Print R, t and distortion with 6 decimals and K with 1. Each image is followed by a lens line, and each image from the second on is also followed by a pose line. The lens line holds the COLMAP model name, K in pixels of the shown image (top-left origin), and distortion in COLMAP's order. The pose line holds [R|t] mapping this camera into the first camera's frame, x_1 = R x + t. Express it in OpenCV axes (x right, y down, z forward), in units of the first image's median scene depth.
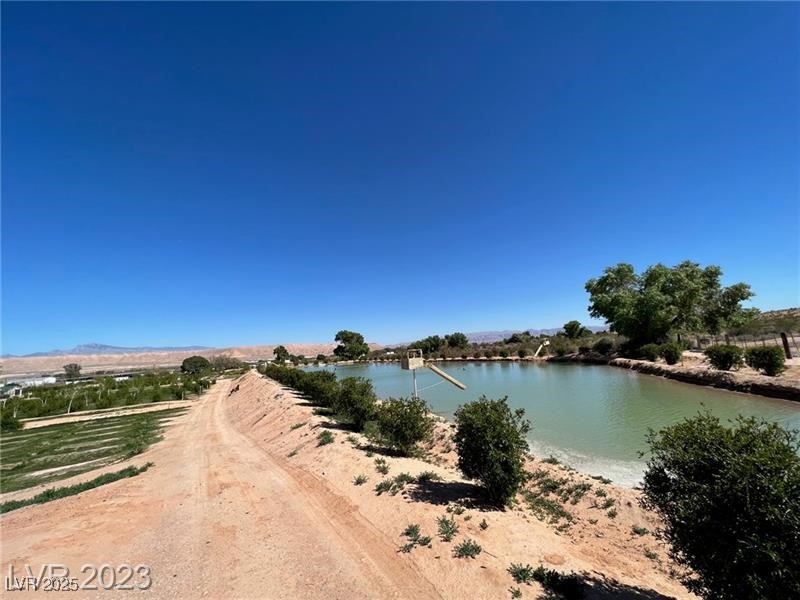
lens RADIAL K [[324.6, 0, 400.0], [0, 324.6, 300.0], [0, 0, 1]] dist [0.000282, 0.000027]
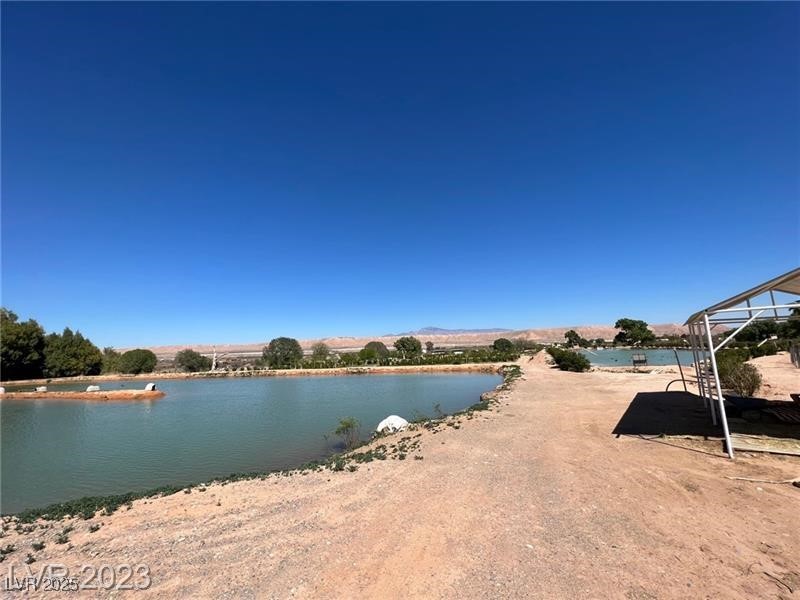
lens RADIAL K [[324.6, 0, 400.0], [0, 324.6, 300.0], [0, 0, 1]] dist [0.000282, 0.000027]
pose [[0.662352, -0.068220, -0.746080, 0.146839], [0.108070, 0.994131, 0.005040, -0.054769], [0.741357, -0.083967, 0.665837, -0.280603]]
